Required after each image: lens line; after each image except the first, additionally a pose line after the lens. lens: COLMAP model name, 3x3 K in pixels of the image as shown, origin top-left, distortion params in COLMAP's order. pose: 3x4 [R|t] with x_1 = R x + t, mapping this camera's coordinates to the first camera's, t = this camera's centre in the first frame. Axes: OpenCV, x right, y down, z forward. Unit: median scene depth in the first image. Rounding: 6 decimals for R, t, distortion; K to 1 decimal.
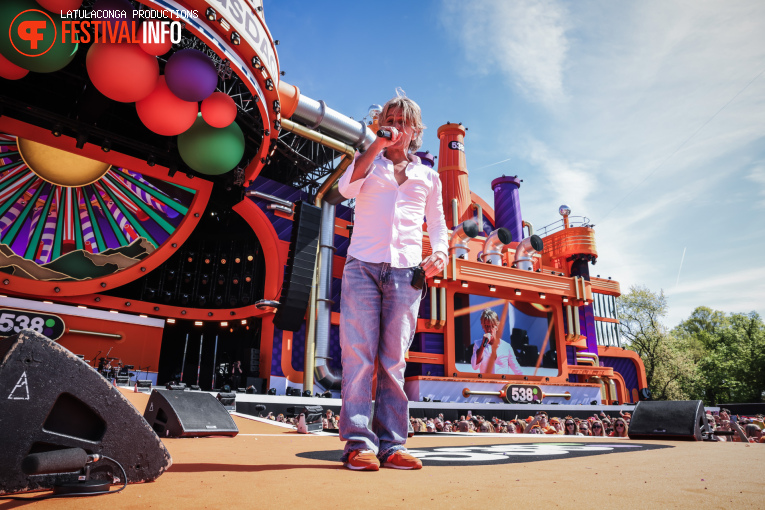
lens RADIAL K [[522.8, 0, 380.2], [0, 522.8, 252.6], [0, 0, 1]] dist [-0.093236, 0.066903]
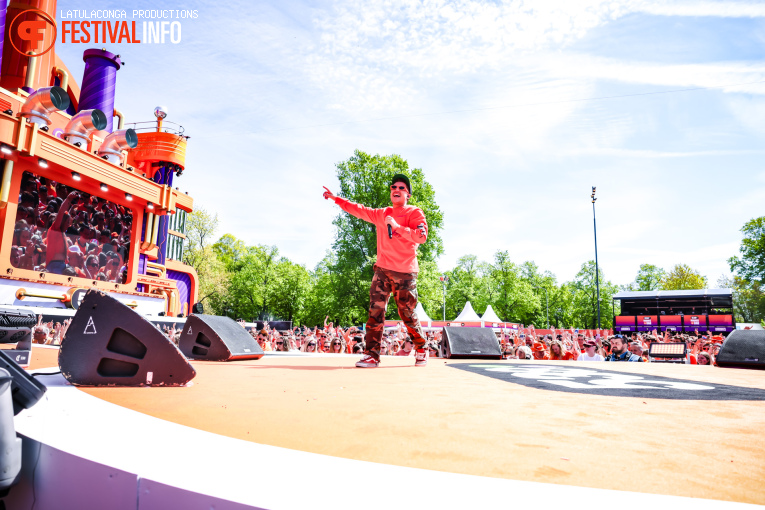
lens RADIAL K [[522.8, 0, 380.0], [0, 522.8, 253.7], [0, 0, 1]] dist [-0.093236, 0.066903]
pose [[0.631155, 0.125095, 0.765503, -0.081560], [-0.253558, 0.965964, 0.051205, 0.020270], [-0.733042, -0.226418, 0.641392, 0.069673]]
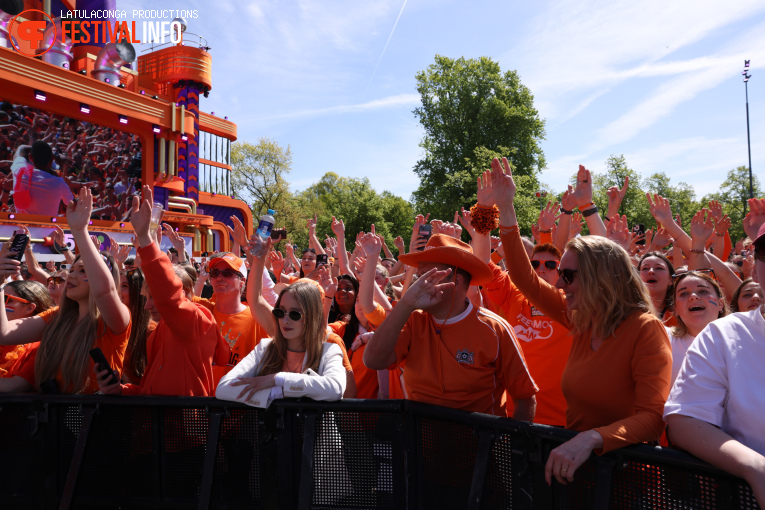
lens RADIAL K [[522.8, 0, 380.7], [0, 522.8, 254.4], [0, 0, 1]] dist [-0.093236, 0.066903]
pose [[0.793952, -0.008254, 0.607924, 0.143823], [-0.158430, 0.962553, 0.219980, 0.046021], [-0.586975, -0.270967, 0.762914, 0.132340]]
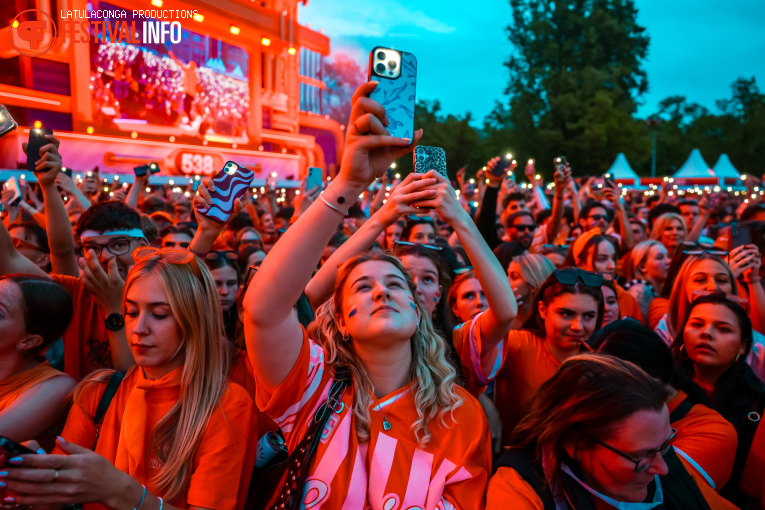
lens RADIAL K [[522.8, 0, 381.9], [0, 522.8, 248.8], [0, 0, 1]] dist [-0.093236, 0.066903]
pose [[0.841813, -0.061606, 0.536243, 0.083906], [-0.161018, 0.919571, 0.358417, 0.071924], [-0.515194, -0.388065, 0.764187, 0.232518]]
